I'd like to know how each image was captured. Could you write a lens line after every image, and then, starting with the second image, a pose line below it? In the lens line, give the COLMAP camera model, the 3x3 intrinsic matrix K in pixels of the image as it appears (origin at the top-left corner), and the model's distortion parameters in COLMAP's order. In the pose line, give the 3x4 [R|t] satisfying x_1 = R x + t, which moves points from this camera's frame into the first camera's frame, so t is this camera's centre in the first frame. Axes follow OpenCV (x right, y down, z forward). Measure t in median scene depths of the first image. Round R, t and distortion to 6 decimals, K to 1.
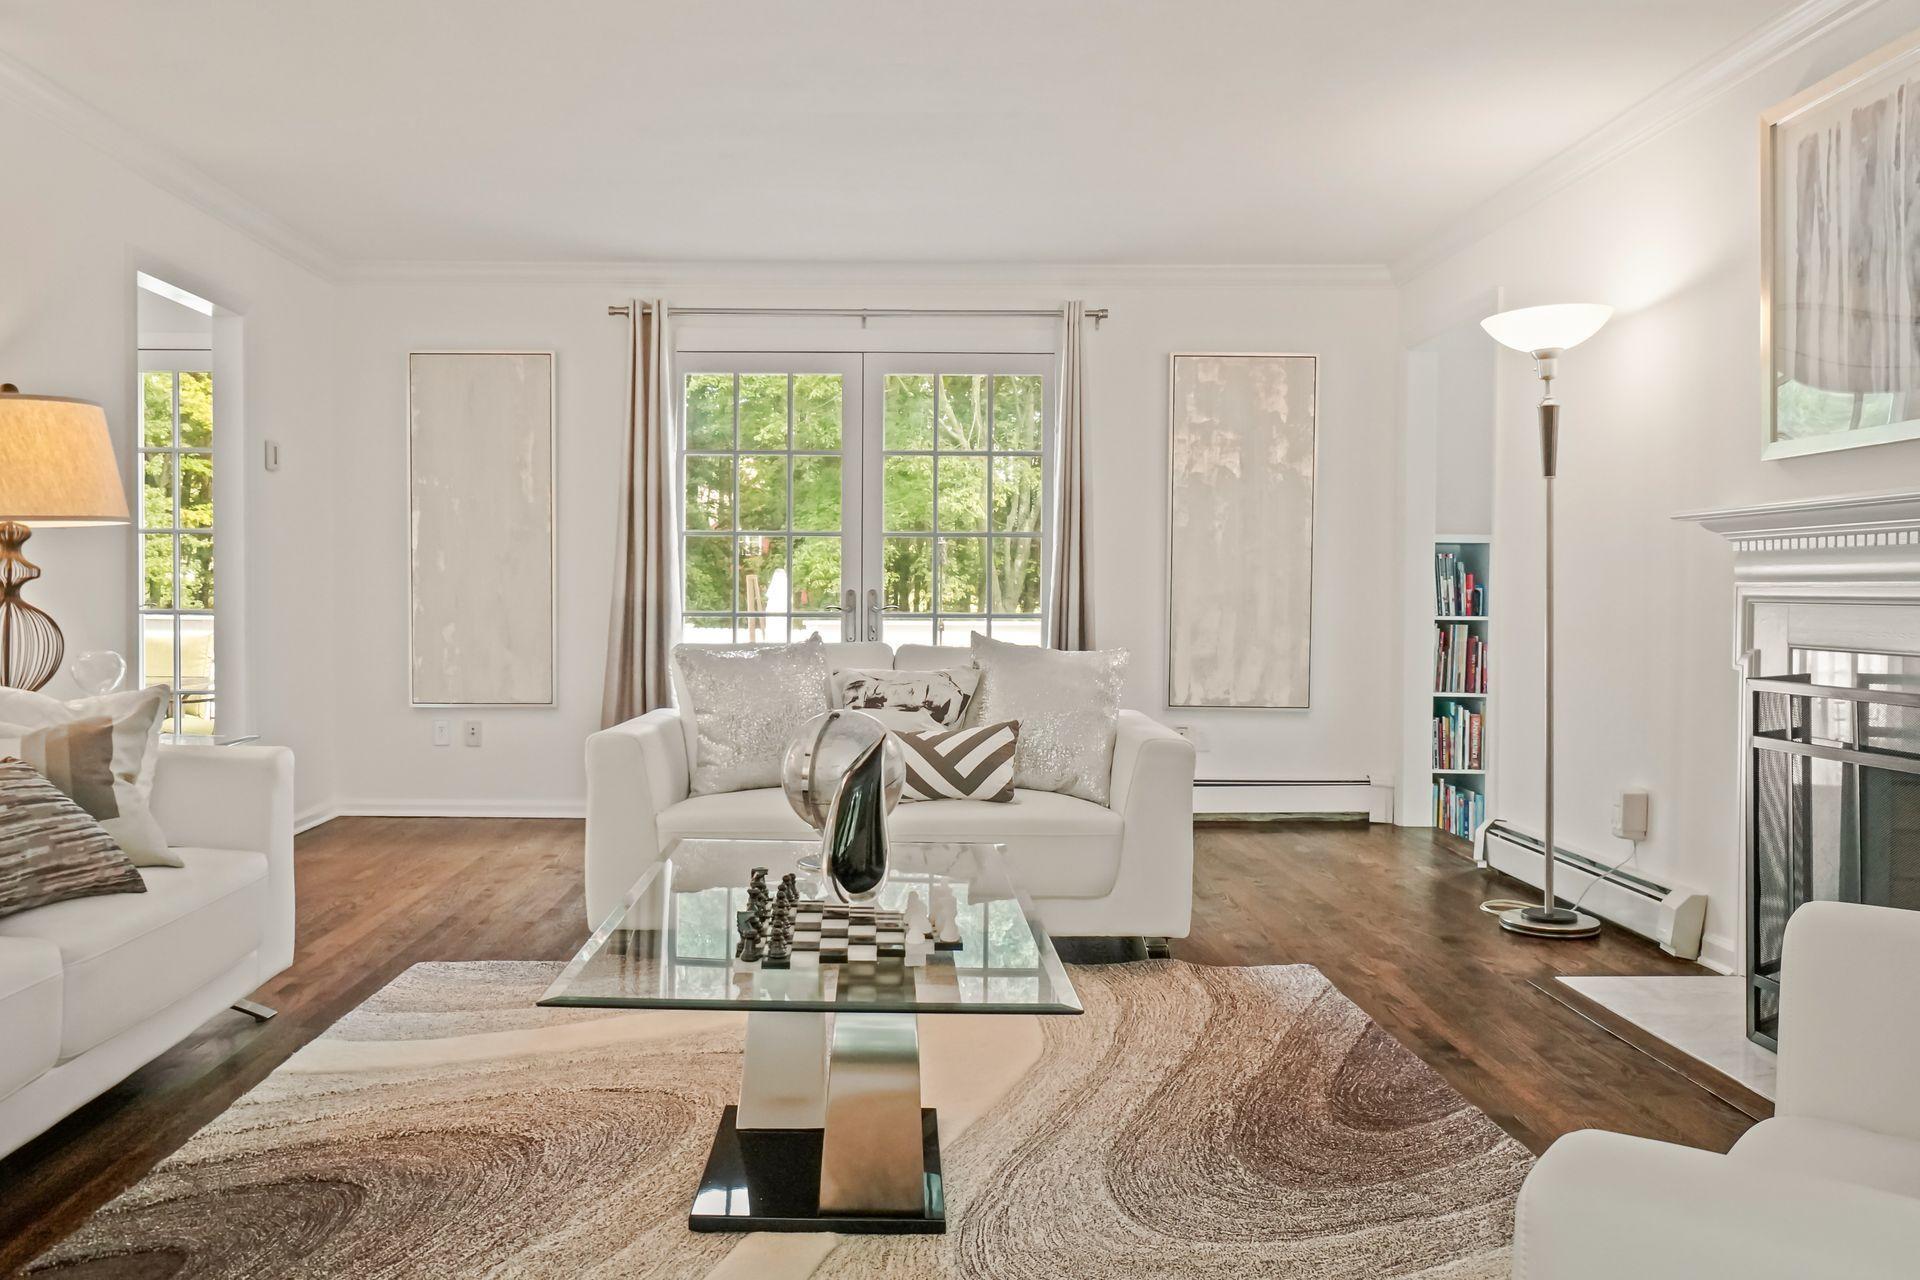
lens RADIAL K [[1511.9, 0, 959.9], [0, 1511.9, 642.6], [0, 0, 1]] dist [-0.009772, 0.001803]
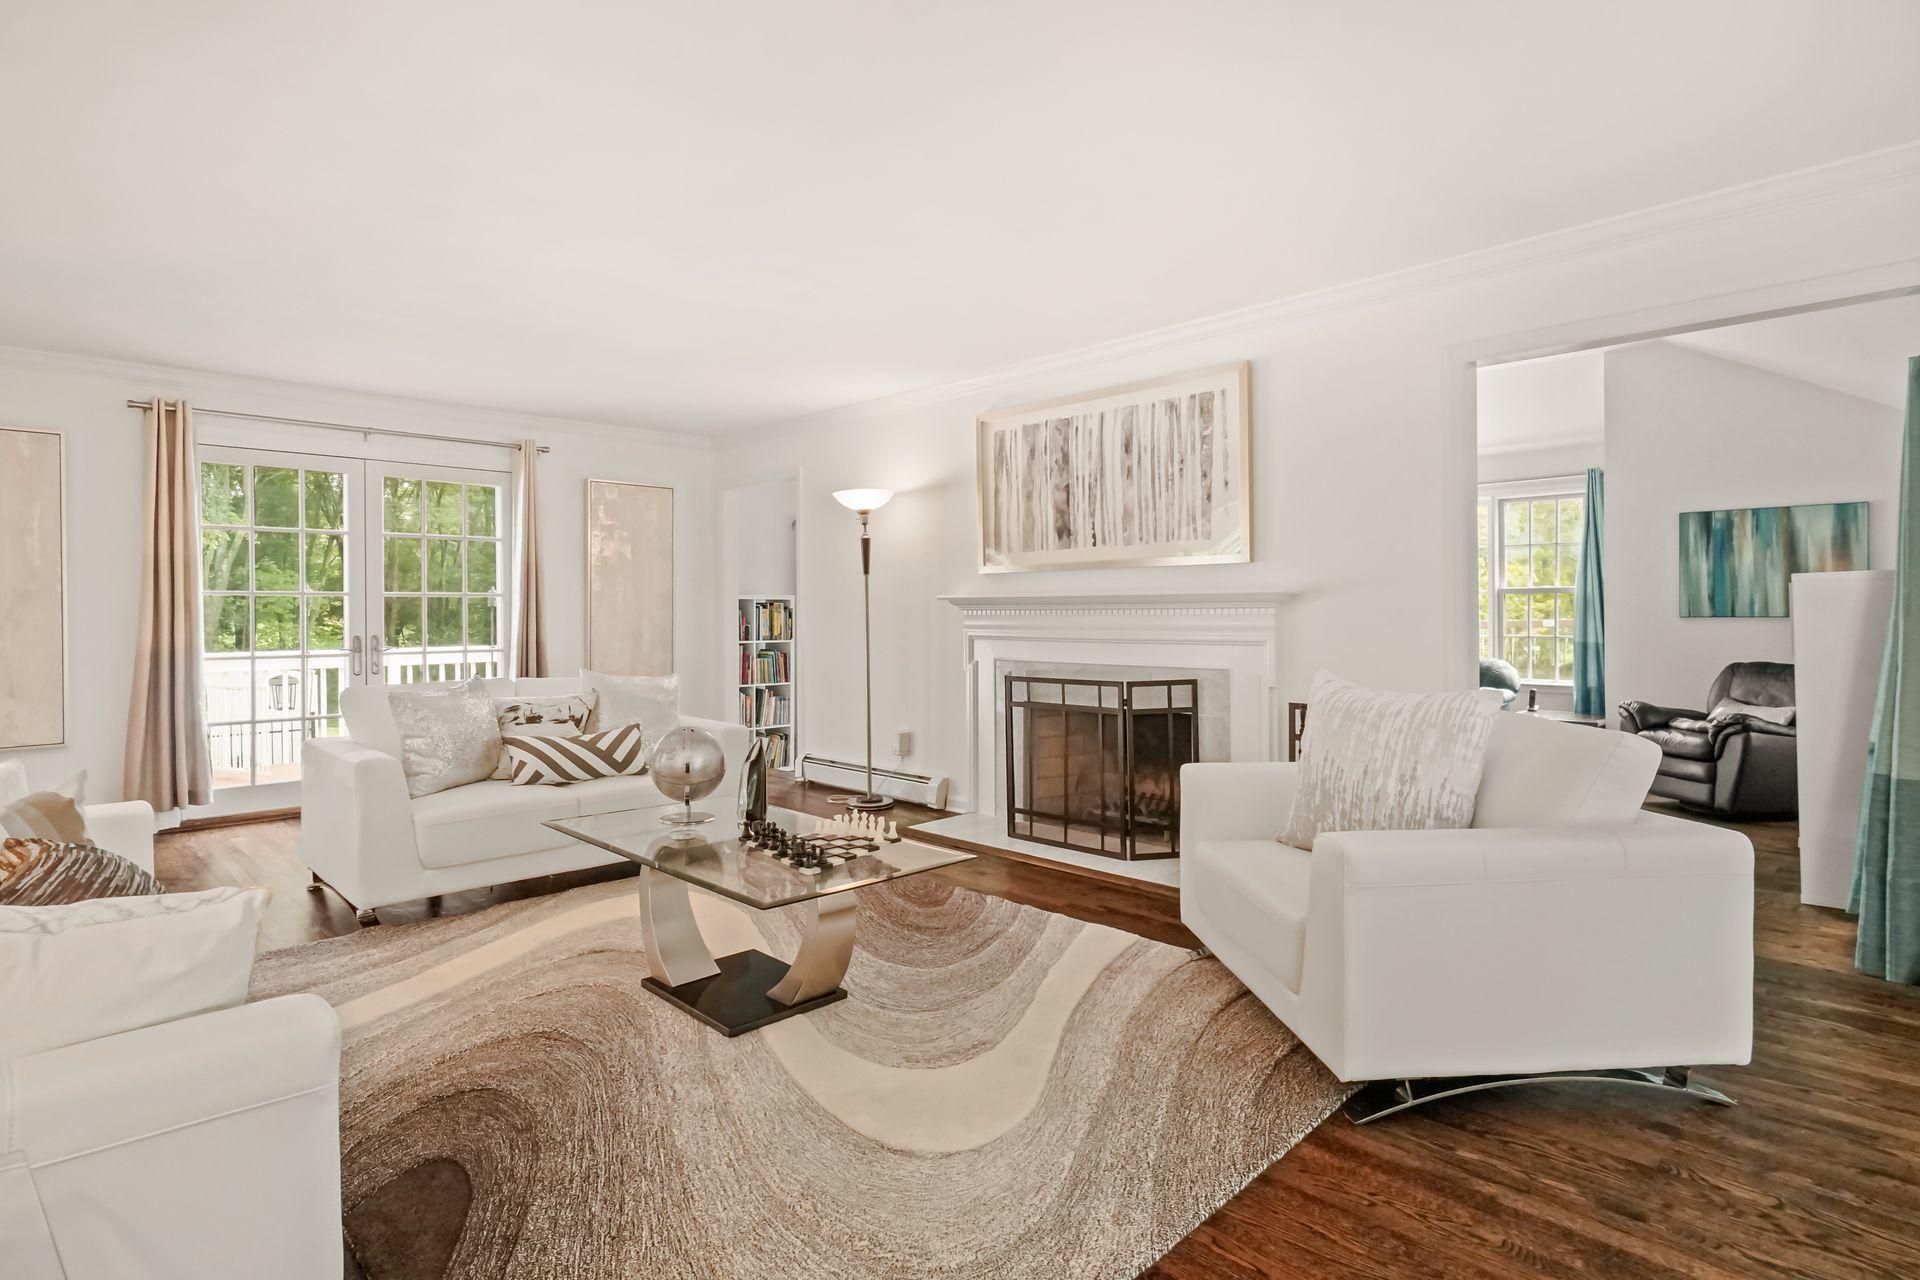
lens RADIAL K [[998.9, 0, 966.9], [0, 998.9, 620.9], [0, 0, 1]] dist [-0.002449, -0.001409]
pose [[0.704806, -0.014931, 0.709243, -0.457054], [0.027192, 0.999612, -0.005978, -0.040604], [-0.708879, 0.023499, 0.704939, -0.001598]]
